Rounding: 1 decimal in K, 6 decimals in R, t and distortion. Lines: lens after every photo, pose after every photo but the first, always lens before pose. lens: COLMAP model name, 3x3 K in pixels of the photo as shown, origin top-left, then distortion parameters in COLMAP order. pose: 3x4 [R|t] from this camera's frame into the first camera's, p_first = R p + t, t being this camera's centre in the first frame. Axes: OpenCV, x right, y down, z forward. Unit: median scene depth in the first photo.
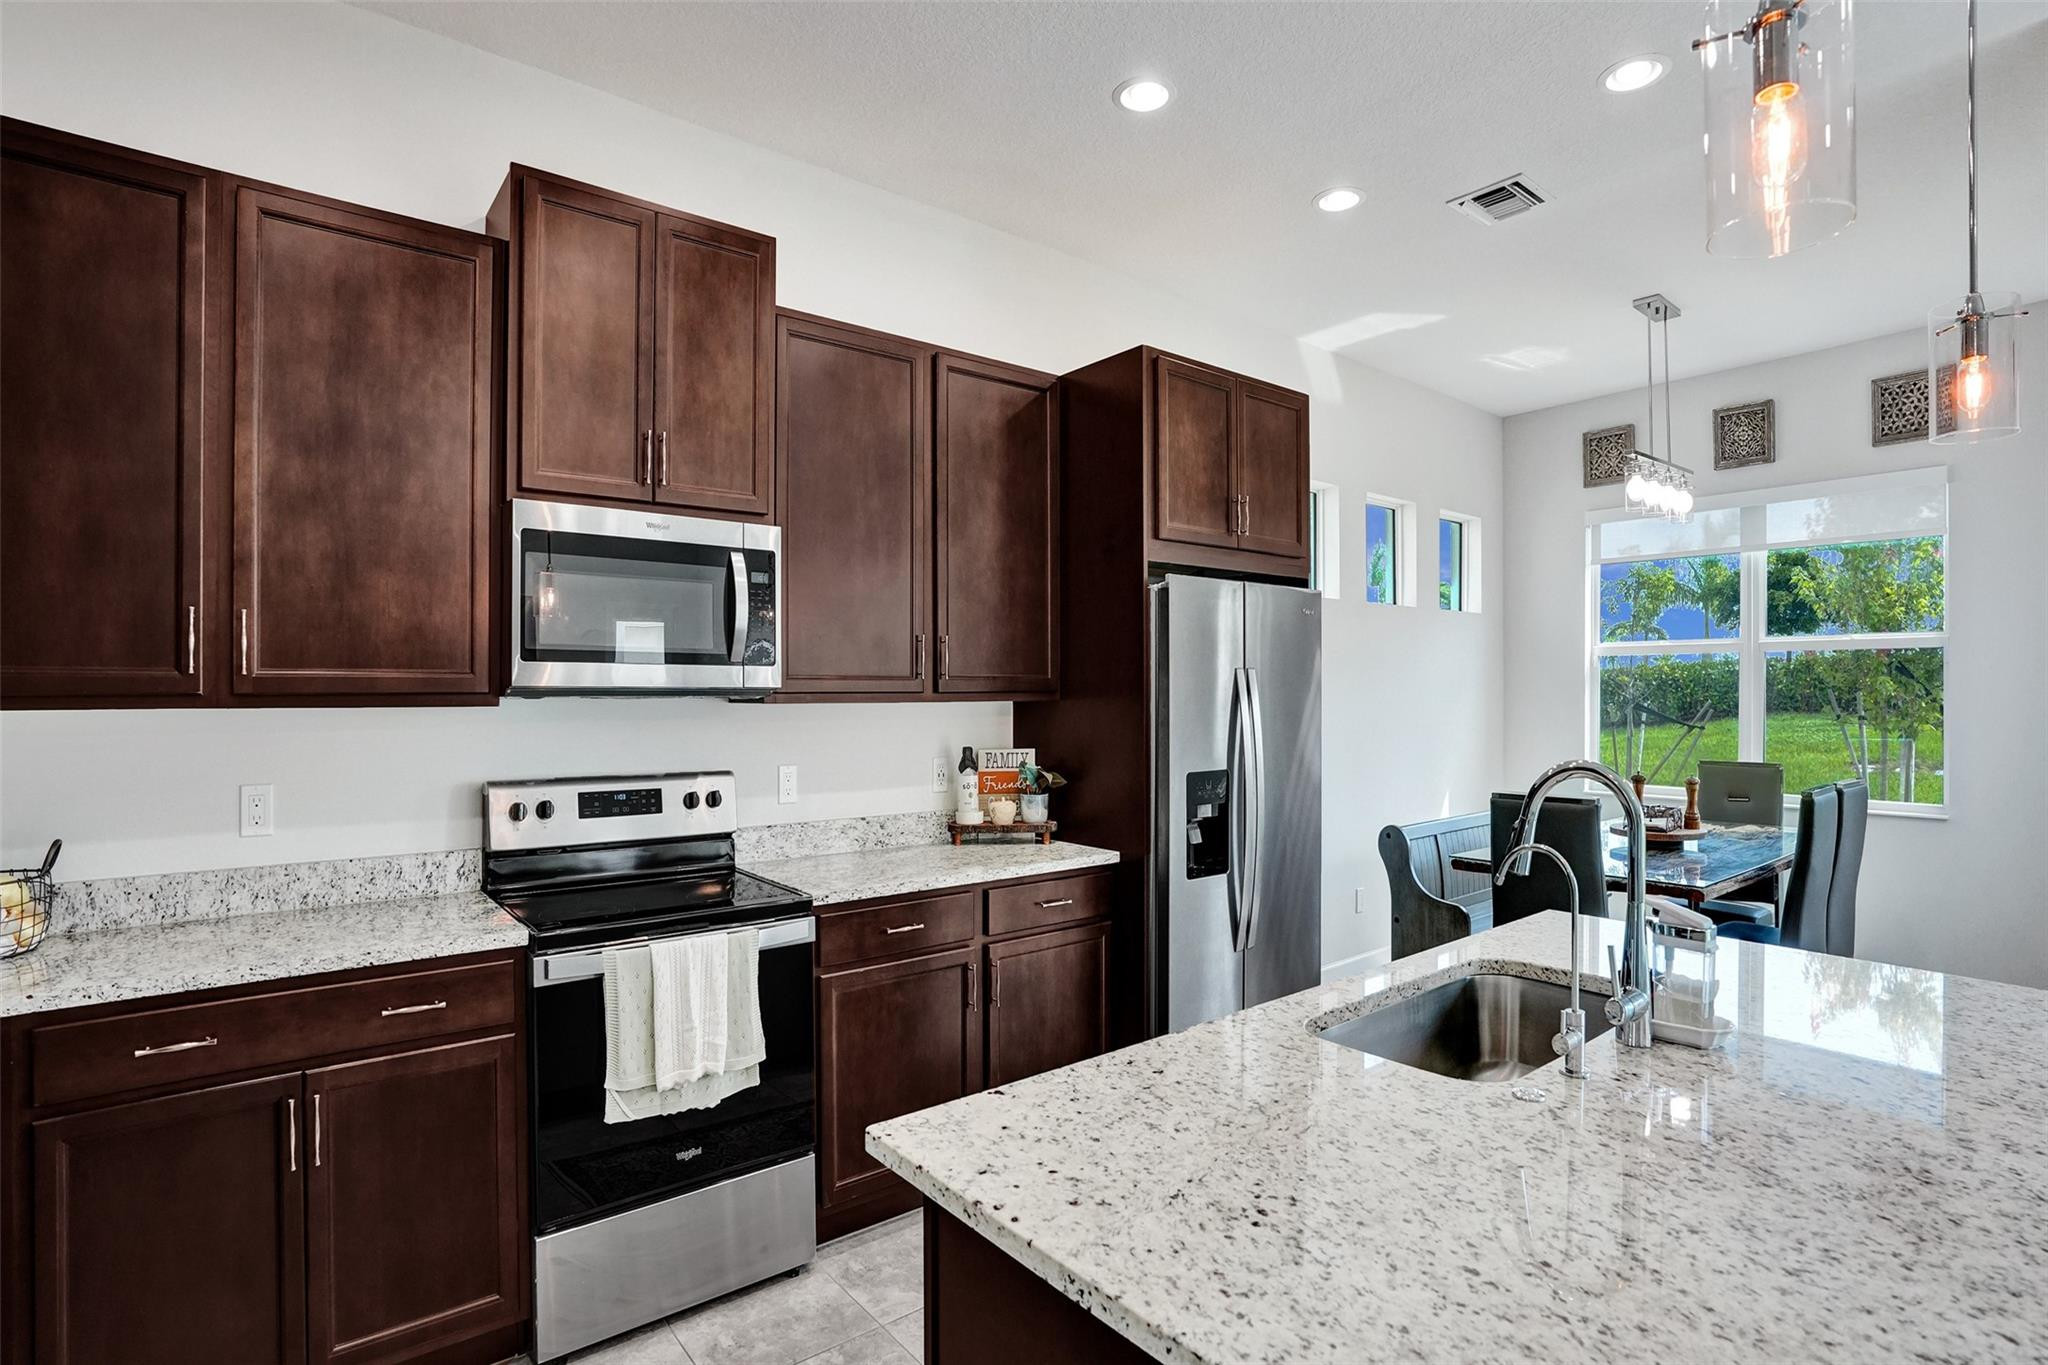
lens RADIAL K [[1014.1, 0, 1024.0], [0, 1014.1, 682.5], [0, 0, 1]] dist [-0.041539, -0.000219]
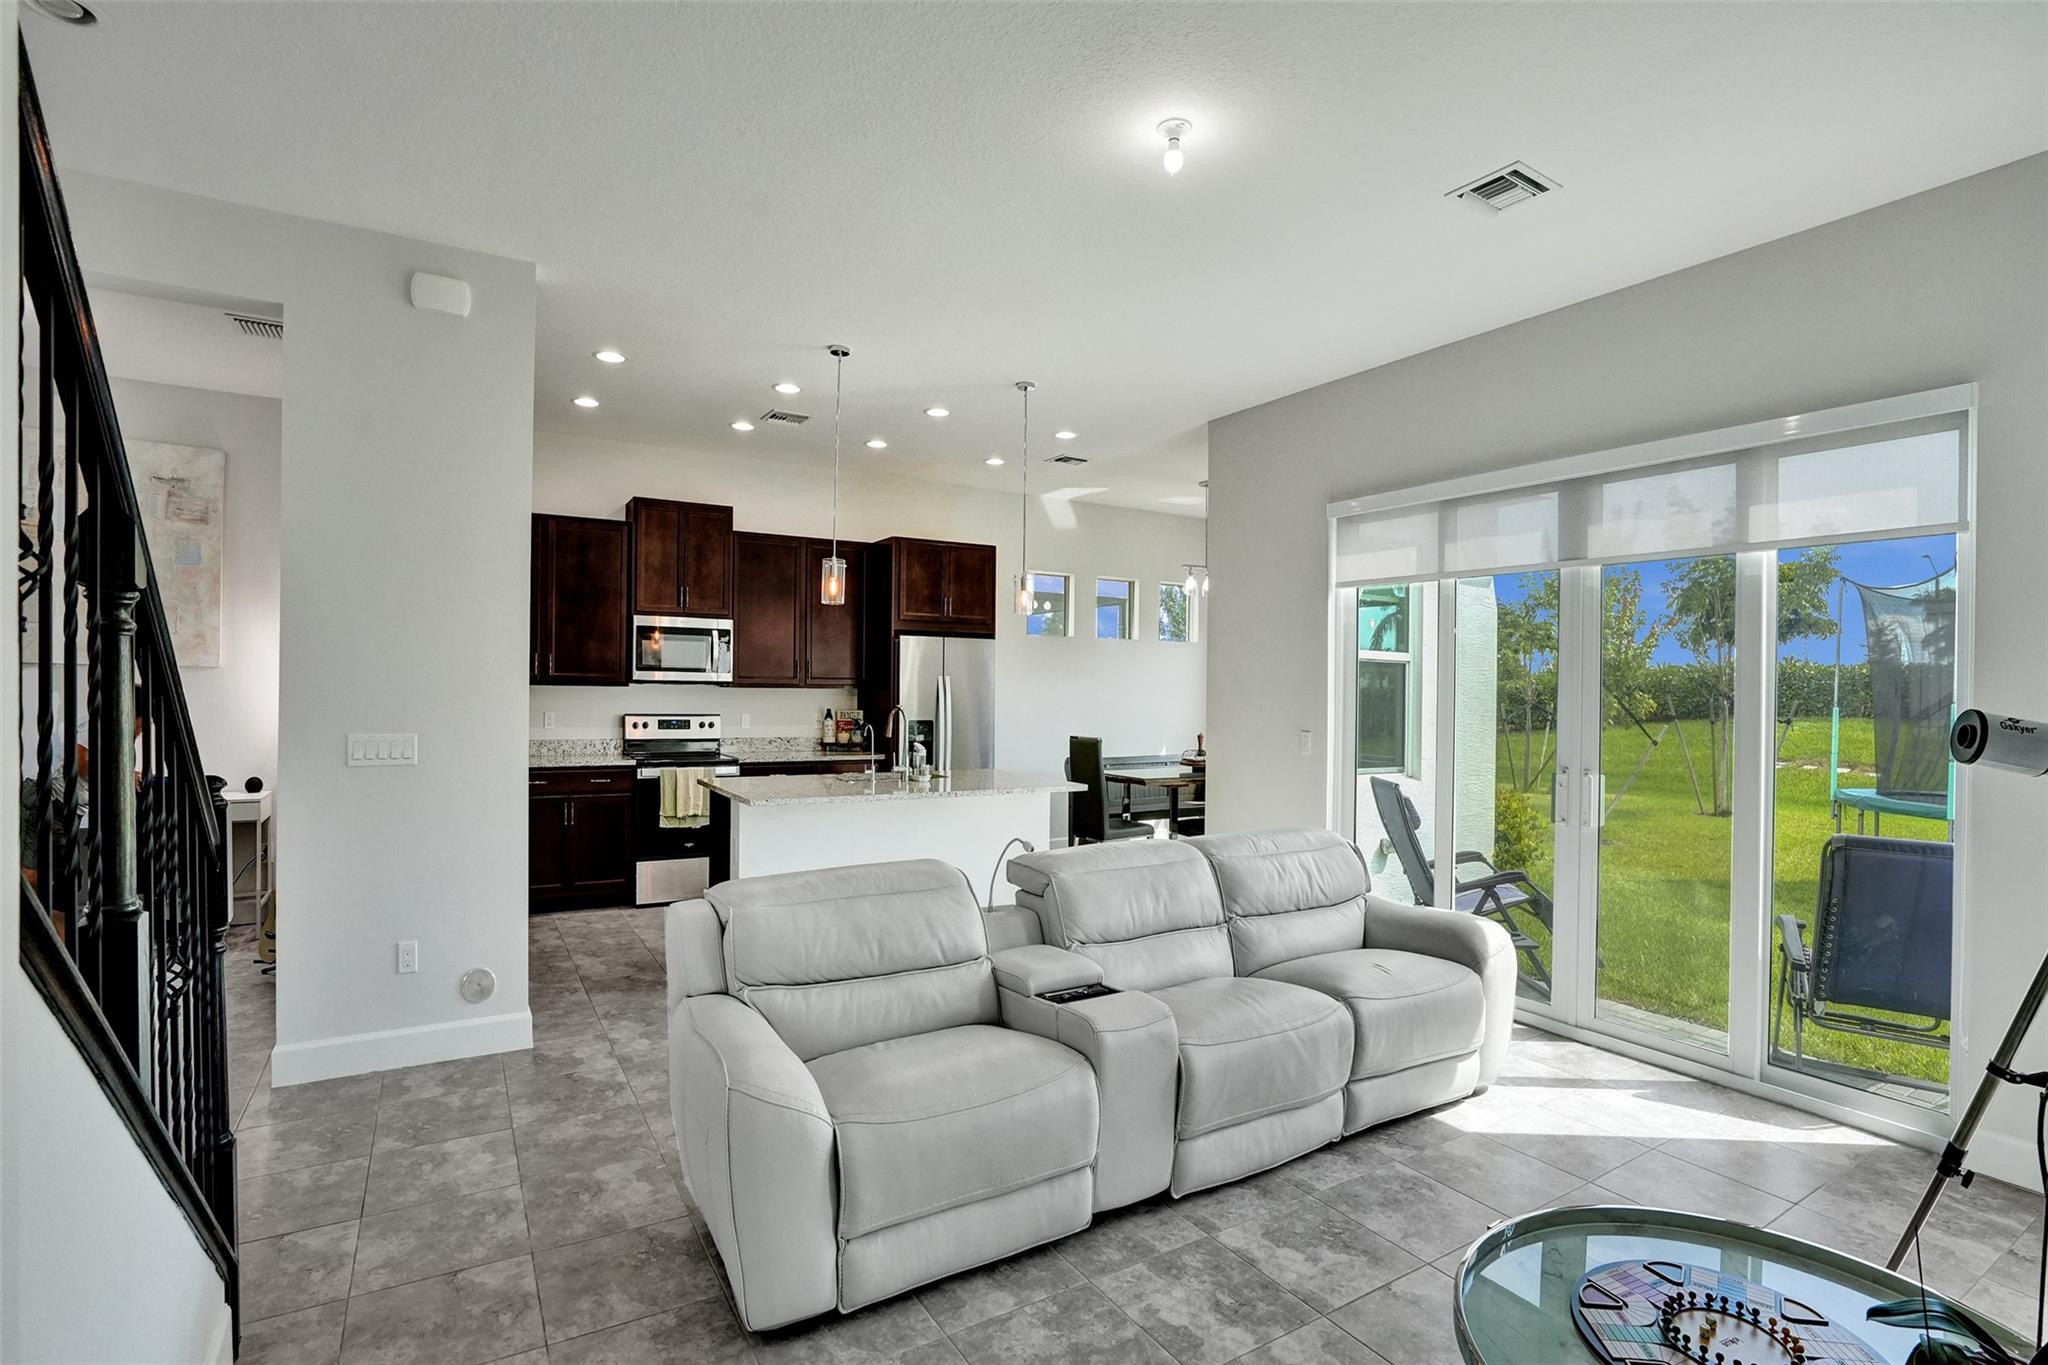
lens RADIAL K [[1014.1, 0, 1024.0], [0, 1014.1, 682.5], [0, 0, 1]] dist [-0.041539, -0.000219]
pose [[0.990532, 0.014973, -0.136464, 0.866535], [-0.014280, 0.999880, 0.006057, -0.018316], [0.136538, -0.004051, 0.990626, -1.490103]]
